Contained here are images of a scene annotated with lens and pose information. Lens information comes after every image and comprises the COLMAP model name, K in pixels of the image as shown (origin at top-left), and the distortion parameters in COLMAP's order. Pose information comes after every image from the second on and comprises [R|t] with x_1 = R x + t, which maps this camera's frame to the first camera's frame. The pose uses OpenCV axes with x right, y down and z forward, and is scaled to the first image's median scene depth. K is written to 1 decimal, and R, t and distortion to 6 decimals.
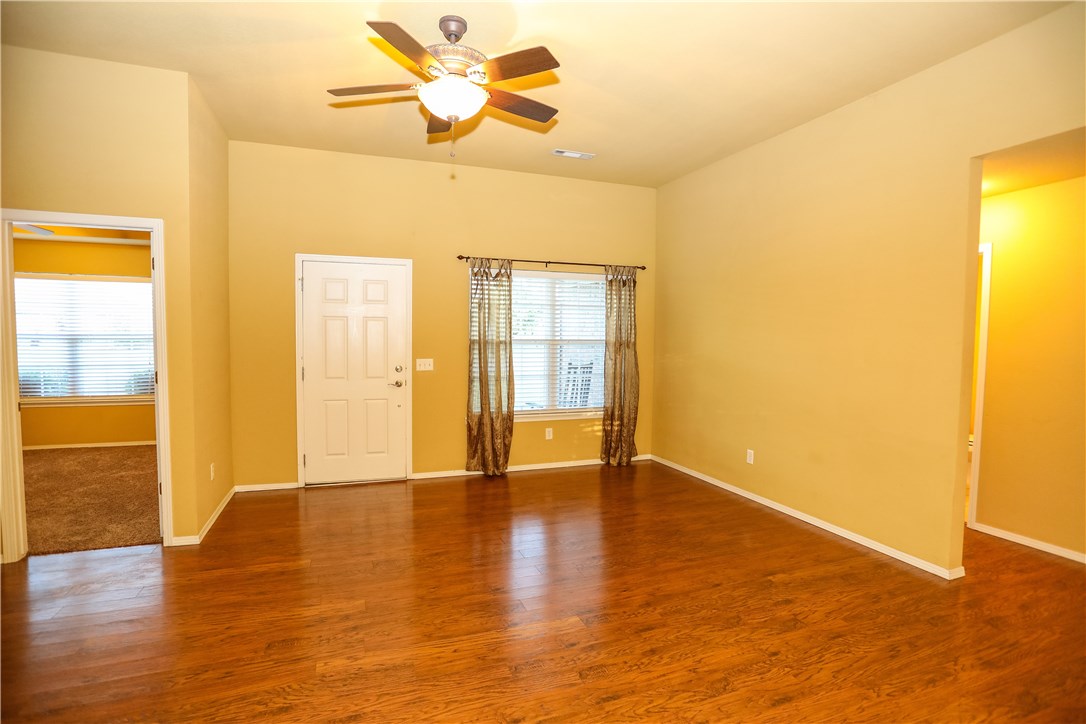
lens RADIAL K [[528.7, 0, 539.3], [0, 528.7, 365.1], [0, 0, 1]] dist [-0.071855, 0.028040]
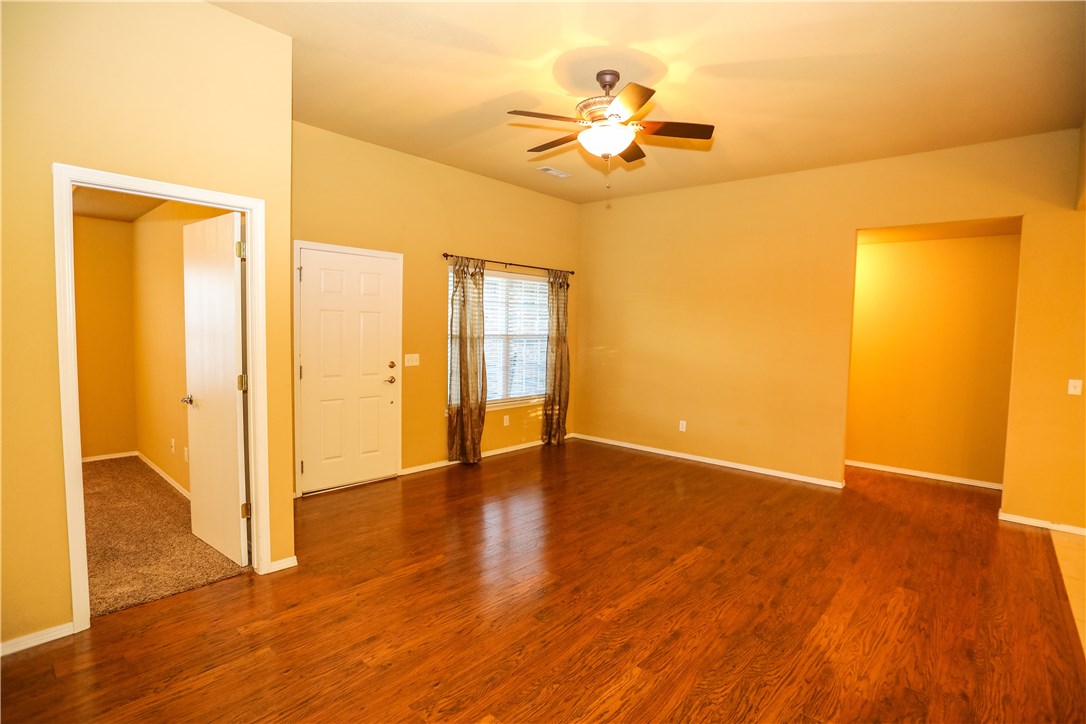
lens RADIAL K [[528.7, 0, 540.0], [0, 528.7, 363.0], [0, 0, 1]] dist [-0.071855, 0.028040]
pose [[0.883921, -0.020334, 0.467193, -0.502001], [0.011078, 0.999684, 0.022551, -0.015682], [-0.467504, -0.014757, 0.883868, 0.001322]]
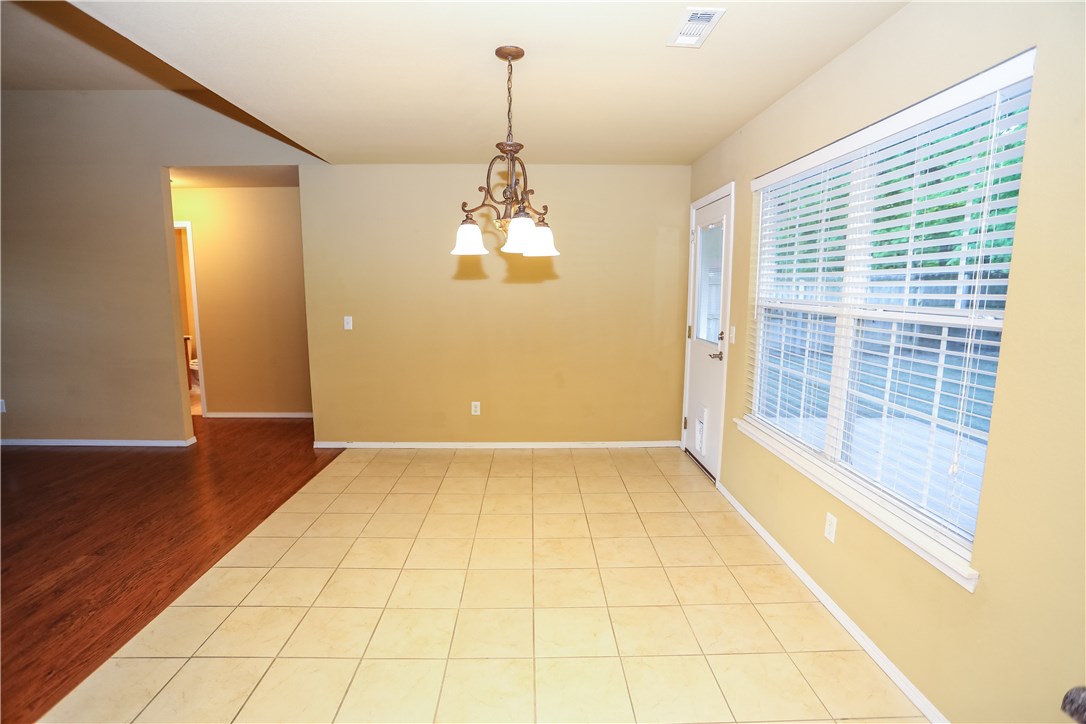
lens RADIAL K [[528.7, 0, 537.5], [0, 528.7, 362.5], [0, 0, 1]] dist [-0.071855, 0.028040]
pose [[0.333536, -0.143961, 0.931681, -0.157729], [0.053946, 0.989567, 0.133593, 0.012687], [-0.941193, 0.005702, 0.337822, -0.331734]]
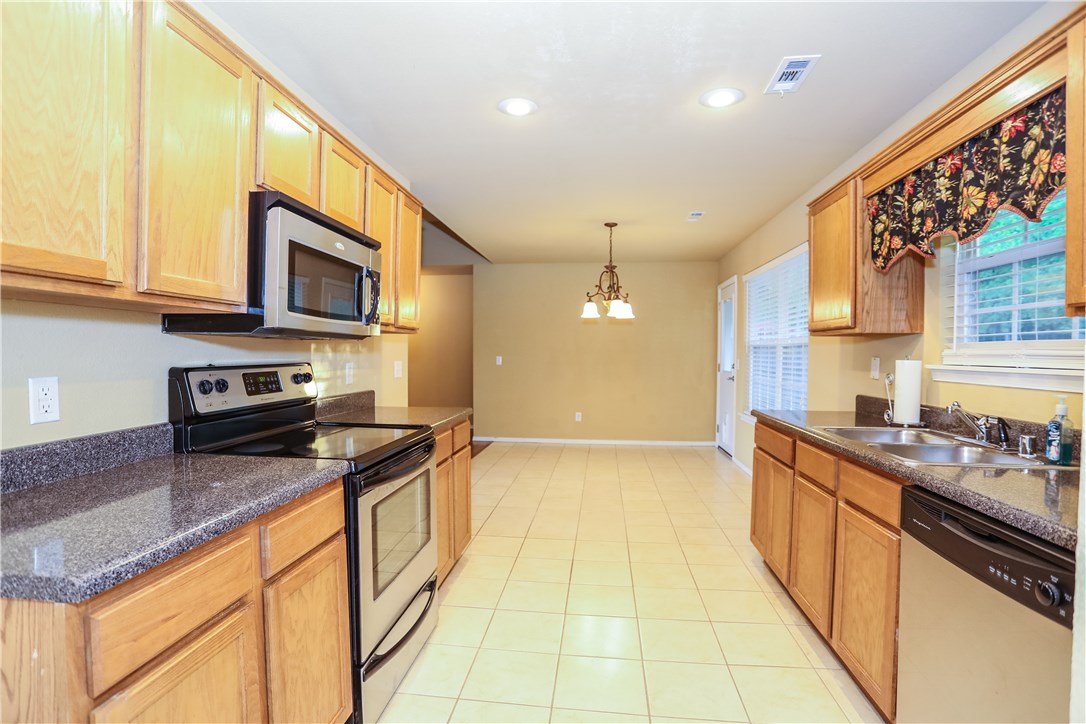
lens RADIAL K [[528.7, 0, 531.2], [0, 528.7, 365.9], [0, 0, 1]] dist [-0.071855, 0.028040]
pose [[0.463858, -0.026855, 0.885503, -0.636319], [0.051172, 0.998684, 0.003482, 0.057500], [-0.884431, 0.043698, 0.464621, -0.467030]]
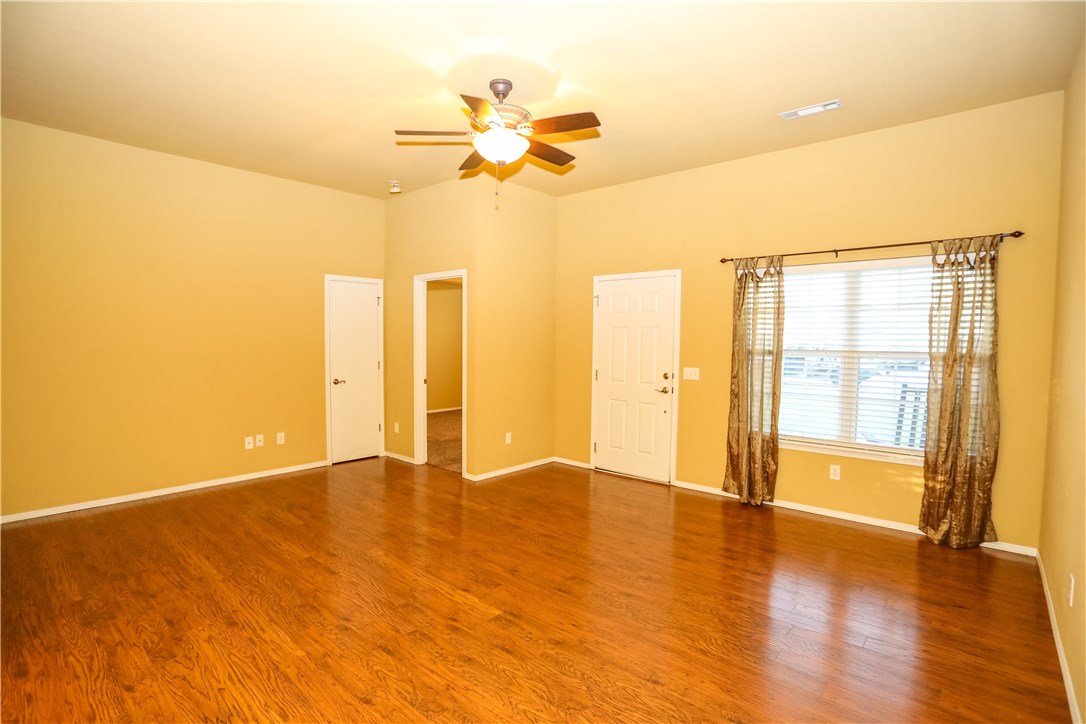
lens RADIAL K [[528.7, 0, 541.7], [0, 528.7, 363.9], [0, 0, 1]] dist [-0.071855, 0.028040]
pose [[0.472687, 0.036586, -0.880471, 0.553885], [-0.053901, 0.998467, 0.012553, -0.017408], [0.879581, 0.041524, 0.473934, 0.303806]]
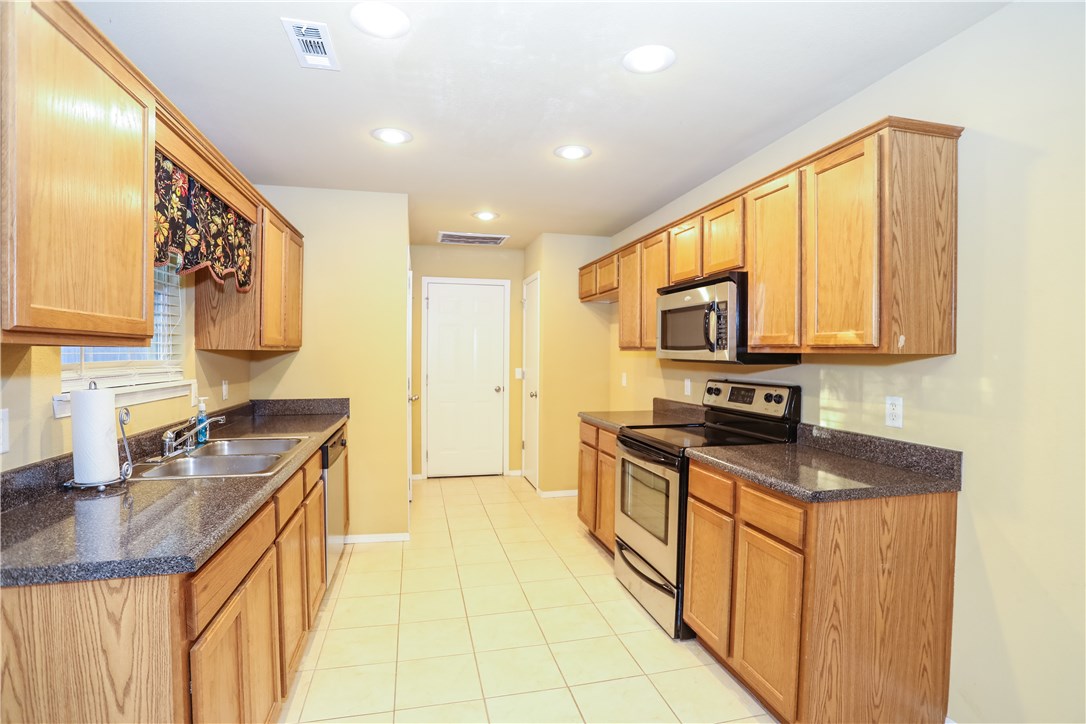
lens RADIAL K [[528.7, 0, 541.1], [0, 528.7, 363.7], [0, 0, 1]] dist [-0.071855, 0.028040]
pose [[-0.121401, 0.005629, -0.992588, 0.209787], [-0.062804, 0.997937, 0.013341, 0.032775], [0.990615, 0.063958, -0.120797, -0.250845]]
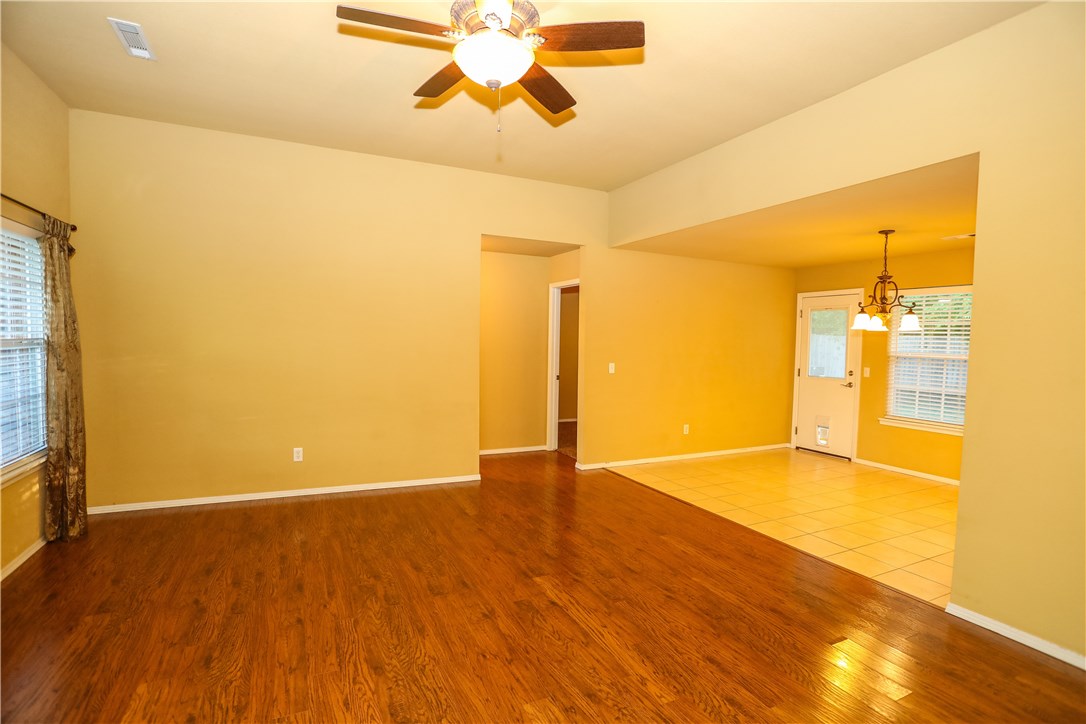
lens RADIAL K [[528.7, 0, 541.3], [0, 528.7, 363.8], [0, 0, 1]] dist [-0.071855, 0.028040]
pose [[-0.088000, -0.058168, 0.994421, -0.594171], [0.034377, 0.997522, 0.061392, -0.042184], [-0.995527, 0.039588, -0.085782, 0.583122]]
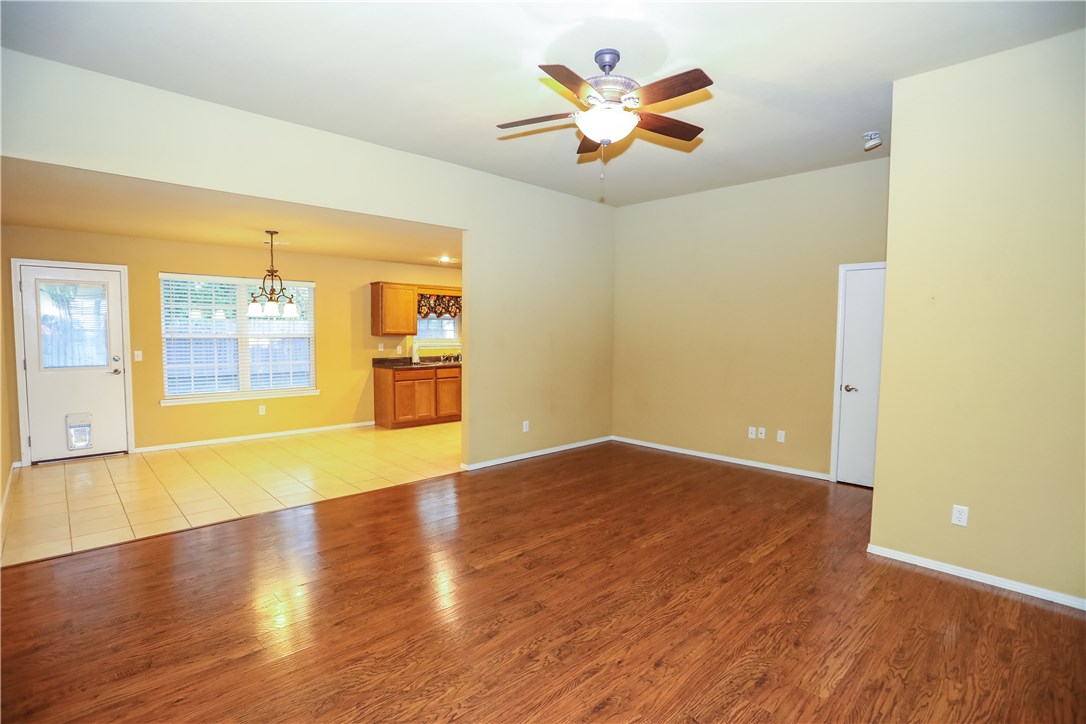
lens RADIAL K [[528.7, 0, 541.4], [0, 528.7, 361.4], [0, 0, 1]] dist [-0.071855, 0.028040]
pose [[-0.915447, 0.003104, -0.402427, 0.232805], [-0.043650, 0.993305, 0.106958, -0.072916], [0.400065, 0.115481, -0.909182, 1.154429]]
